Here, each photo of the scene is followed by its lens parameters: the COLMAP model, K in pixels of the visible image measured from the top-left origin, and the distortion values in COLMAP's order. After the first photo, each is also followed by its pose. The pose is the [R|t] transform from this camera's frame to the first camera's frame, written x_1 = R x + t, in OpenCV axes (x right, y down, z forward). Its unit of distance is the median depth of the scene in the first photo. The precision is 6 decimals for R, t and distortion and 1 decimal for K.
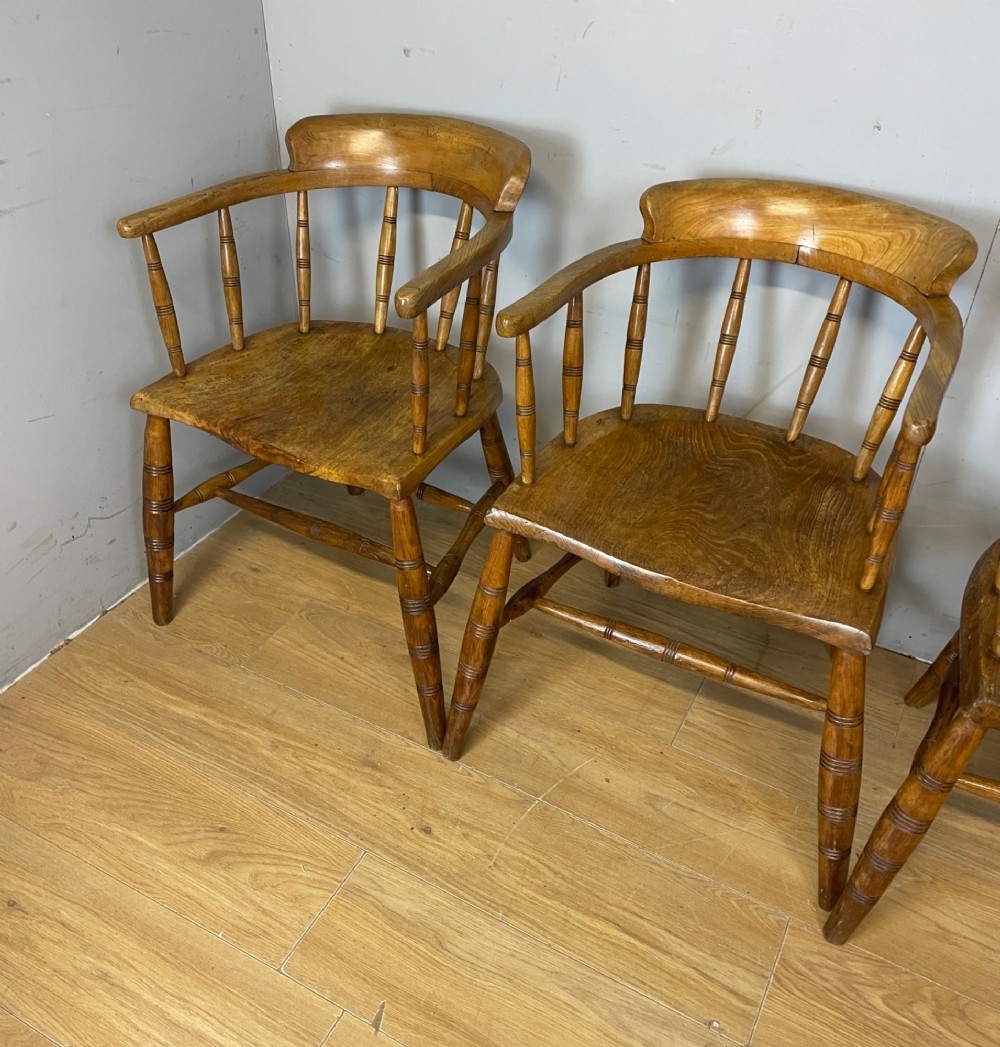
lens RADIAL K [[1010.7, 0, 498.7], [0, 1010.7, 516.7], [0, 0, 1]] dist [0.040264, 0.000000]
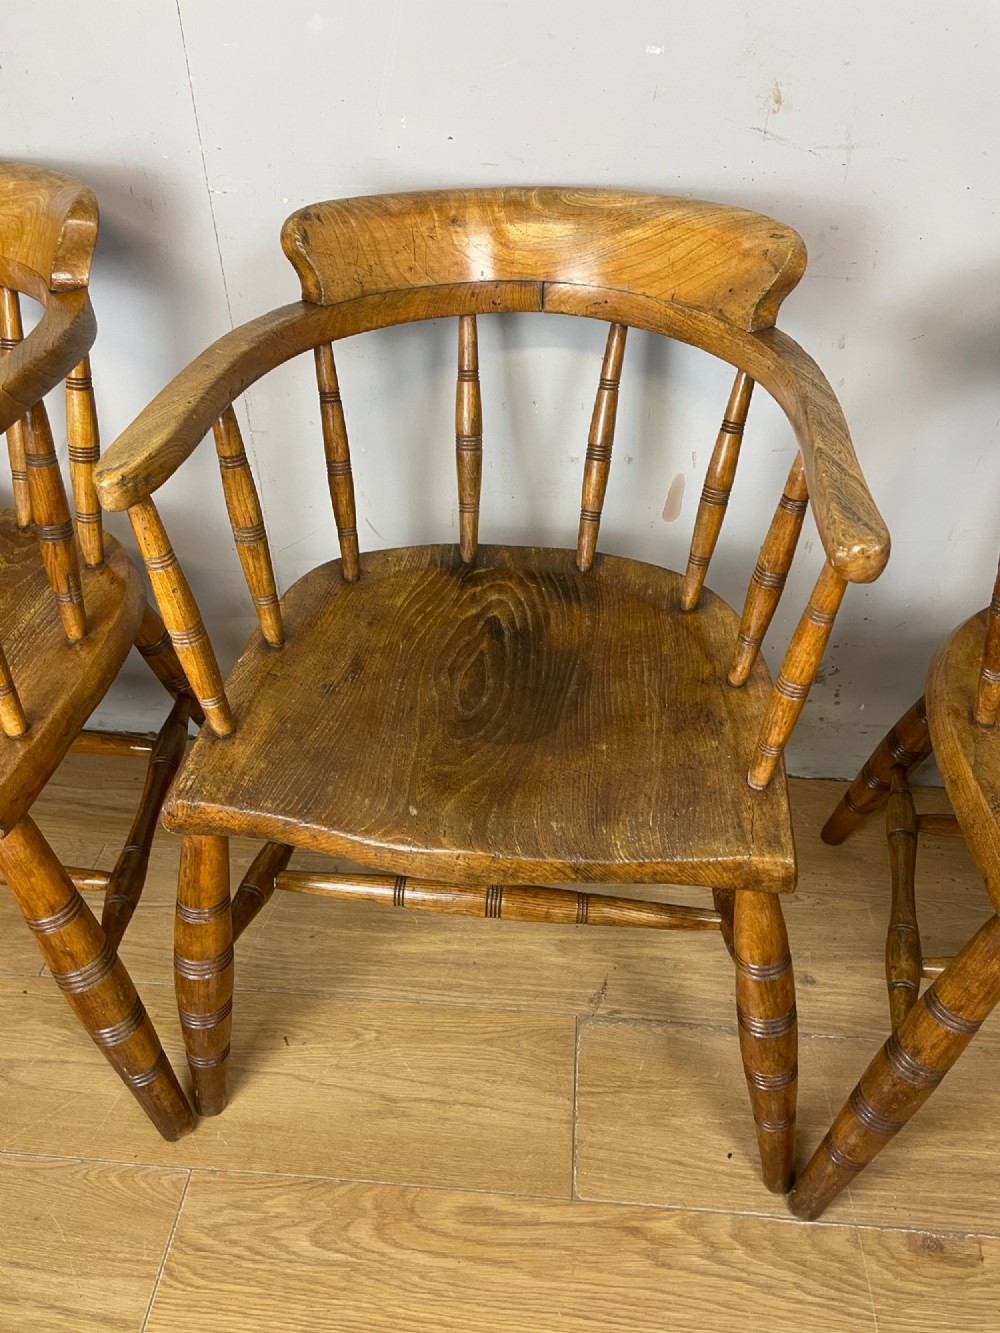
lens RADIAL K [[1007.5, 0, 514.7], [0, 1007.5, 667.0], [0, 0, 1]] dist [0.085347, -0.105676]
pose [[0.913317, -0.268851, 0.305895, 0.350761], [0.247198, 0.962902, 0.108228, 0.018506], [-0.323644, -0.023229, 0.945894, 0.218665]]
